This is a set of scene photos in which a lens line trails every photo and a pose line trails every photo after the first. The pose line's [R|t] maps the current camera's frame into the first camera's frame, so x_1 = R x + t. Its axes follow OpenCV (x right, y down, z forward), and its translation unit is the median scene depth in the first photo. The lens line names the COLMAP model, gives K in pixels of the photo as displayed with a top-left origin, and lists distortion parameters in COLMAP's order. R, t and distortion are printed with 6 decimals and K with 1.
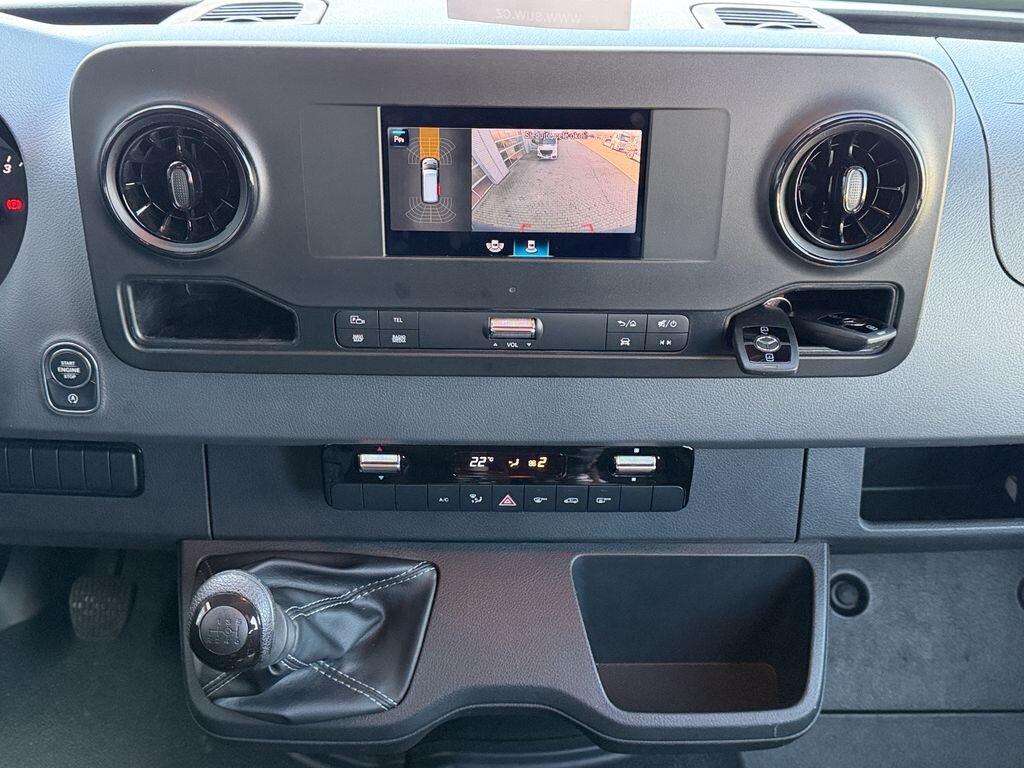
lens RADIAL K [[1100.4, 0, 512.0], [0, 1100.4, 384.0], [0, 0, 1]] dist [0.154433, -0.013803]
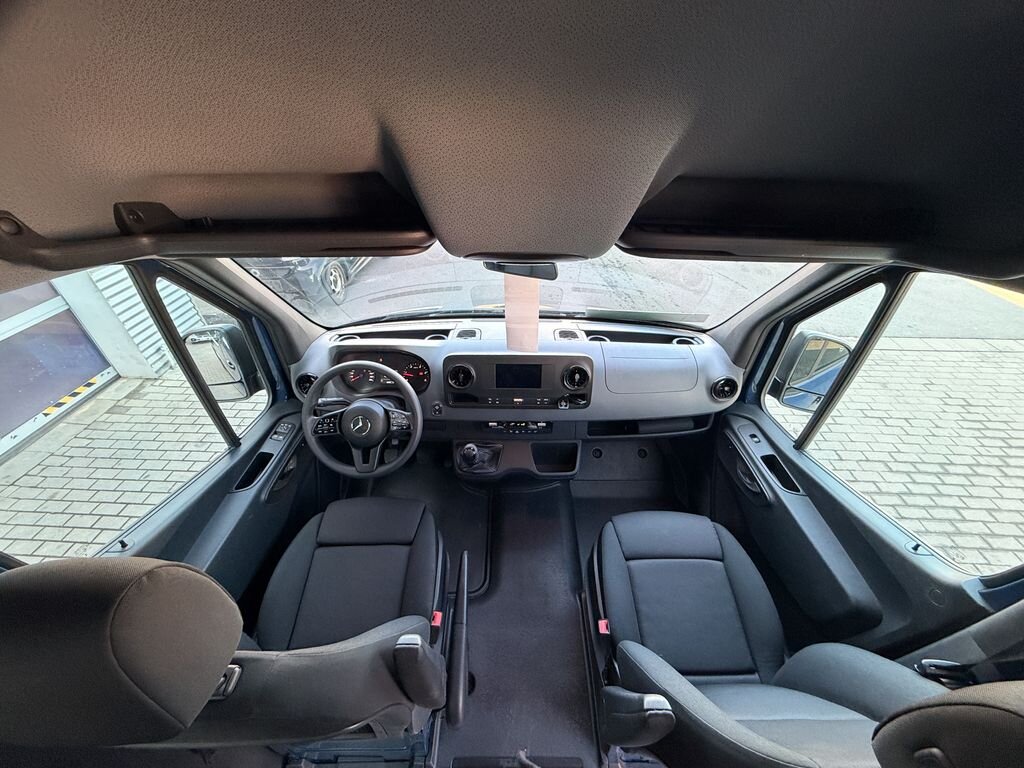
lens RADIAL K [[405.4, 0, 512.0], [0, 405.4, 384.0], [0, 0, 1]] dist [-0.001313, -0.000112]
pose [[0.999748, -0.004180, -0.022048, 0.013462], [0.003934, 0.999930, -0.011185, -0.094456], [0.022094, 0.011096, 0.999694, -0.878467]]
